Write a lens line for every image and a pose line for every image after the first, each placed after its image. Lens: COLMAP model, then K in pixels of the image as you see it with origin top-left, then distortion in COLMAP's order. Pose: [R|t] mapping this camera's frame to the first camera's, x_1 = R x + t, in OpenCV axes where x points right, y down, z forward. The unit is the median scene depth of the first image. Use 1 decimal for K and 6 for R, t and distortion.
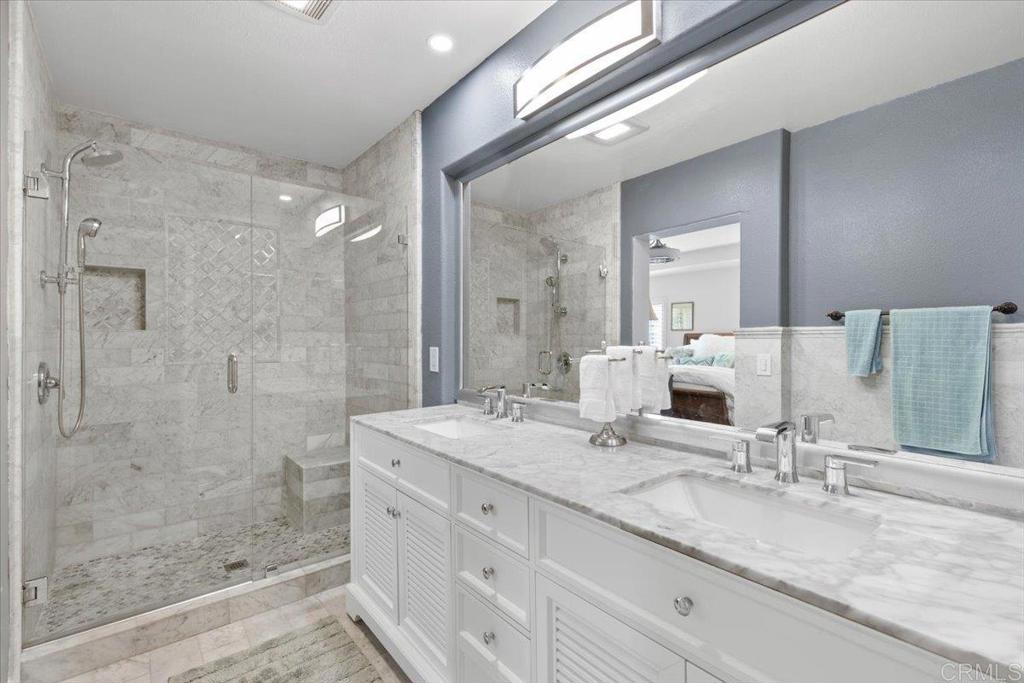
lens RADIAL K [[467.7, 0, 515.8], [0, 467.7, 336.7], [0, 0, 1]] dist [0.001924, 0.000107]
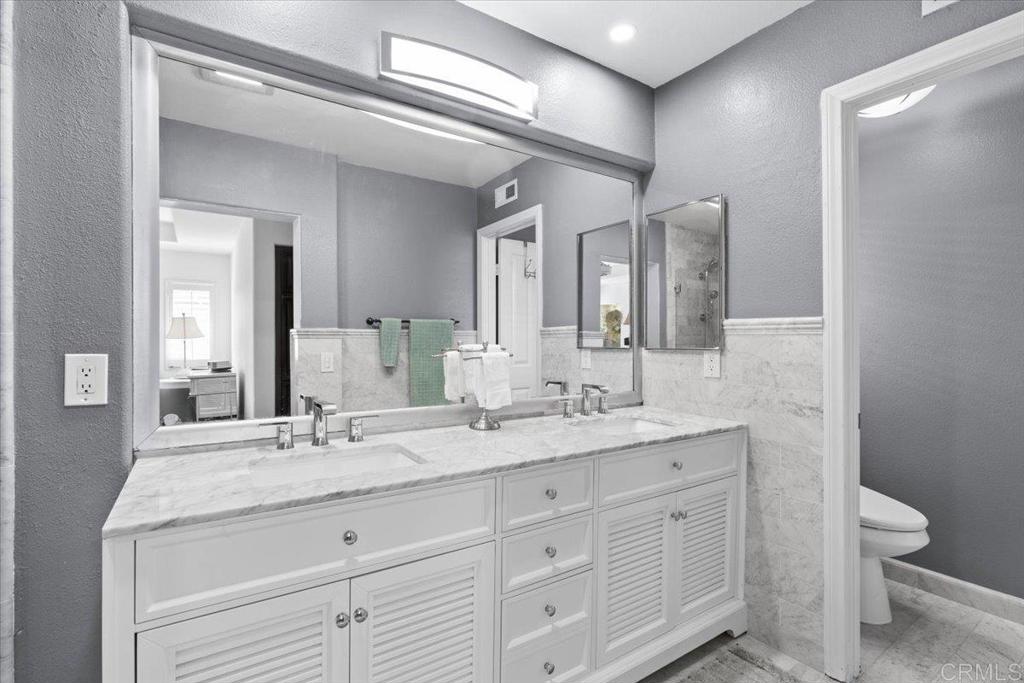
lens RADIAL K [[467.7, 0, 514.1], [0, 467.7, 342.8], [0, 0, 1]] dist [0.001924, 0.000107]
pose [[0.094576, -0.004828, 0.995506, -0.865378], [-0.007794, 0.999954, 0.005590, 0.006436], [-0.995487, -0.008288, 0.094534, 0.736511]]
